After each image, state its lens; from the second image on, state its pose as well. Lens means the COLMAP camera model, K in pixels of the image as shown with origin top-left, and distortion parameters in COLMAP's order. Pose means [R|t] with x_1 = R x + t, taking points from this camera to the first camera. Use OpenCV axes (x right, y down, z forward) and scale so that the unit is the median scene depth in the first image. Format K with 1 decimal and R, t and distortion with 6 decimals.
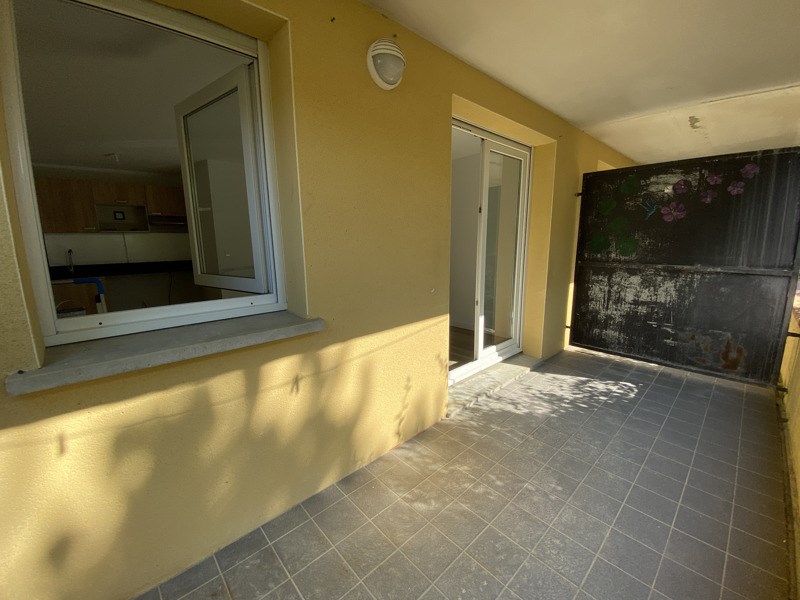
lens RADIAL K [[324.1, 0, 400.0], [0, 324.1, 300.0], [0, 0, 1]] dist [-0.022948, -0.000378]
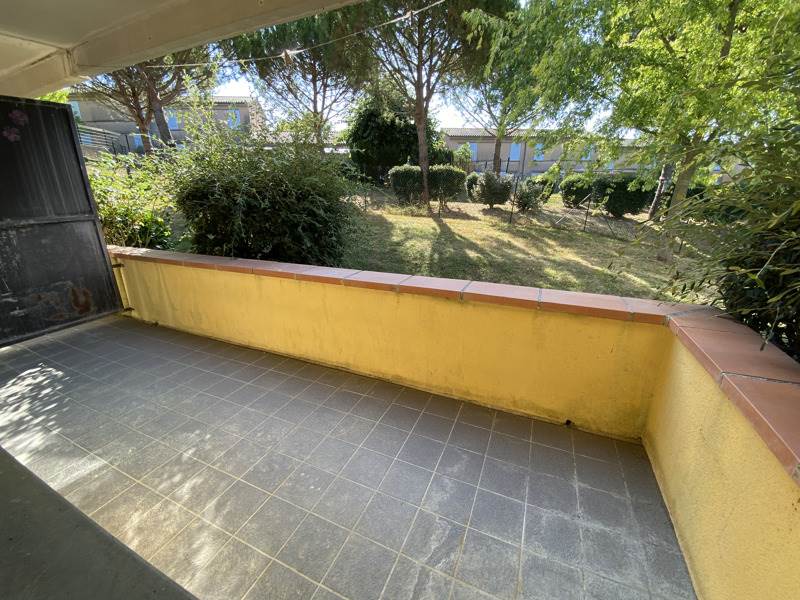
lens RADIAL K [[322.3, 0, 397.0], [0, 322.3, 298.6], [0, 0, 1]] dist [0.000354, -0.013037]
pose [[-0.399435, -0.275529, 0.874377, -0.319392], [0.173175, 0.913919, 0.367100, -0.039565], [-0.900257, 0.298053, -0.317336, 0.369460]]
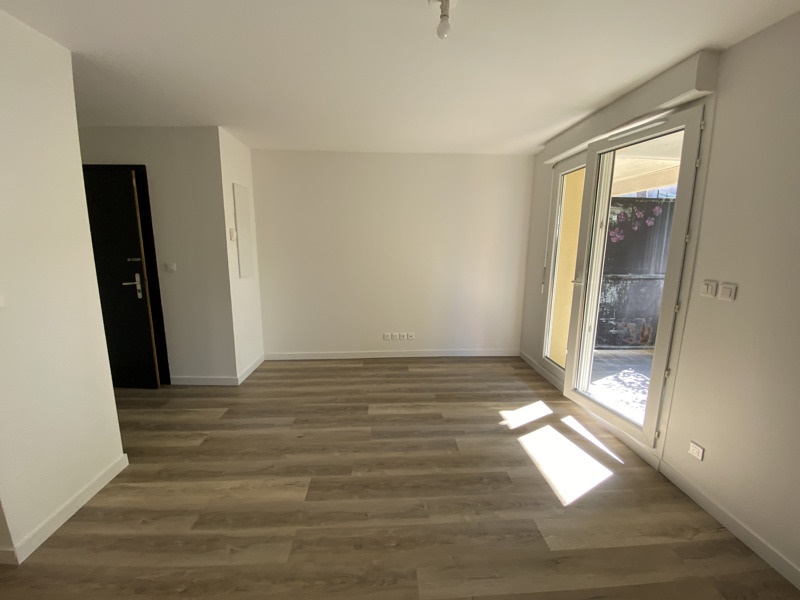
lens RADIAL K [[329.0, 0, 396.7], [0, 329.0, 296.1], [0, 0, 1]] dist [0.030785, -0.031980]
pose [[0.639697, -0.110504, 0.760642, -0.857029], [0.123146, 0.991562, 0.040487, -0.202376], [-0.758698, 0.067770, 0.647908, 0.853832]]
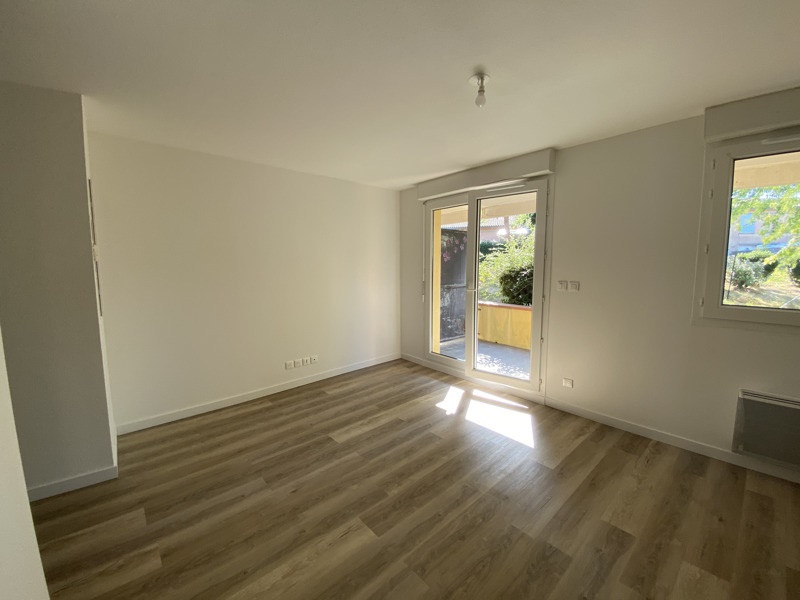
lens RADIAL K [[322.3, 0, 397.0], [0, 322.3, 298.6], [0, 0, 1]] dist [0.000354, -0.013037]
pose [[0.025576, -0.099651, 0.994694, -1.066908], [0.189568, 0.977449, 0.093050, -0.278224], [-0.981534, 0.186182, 0.043890, 1.302029]]
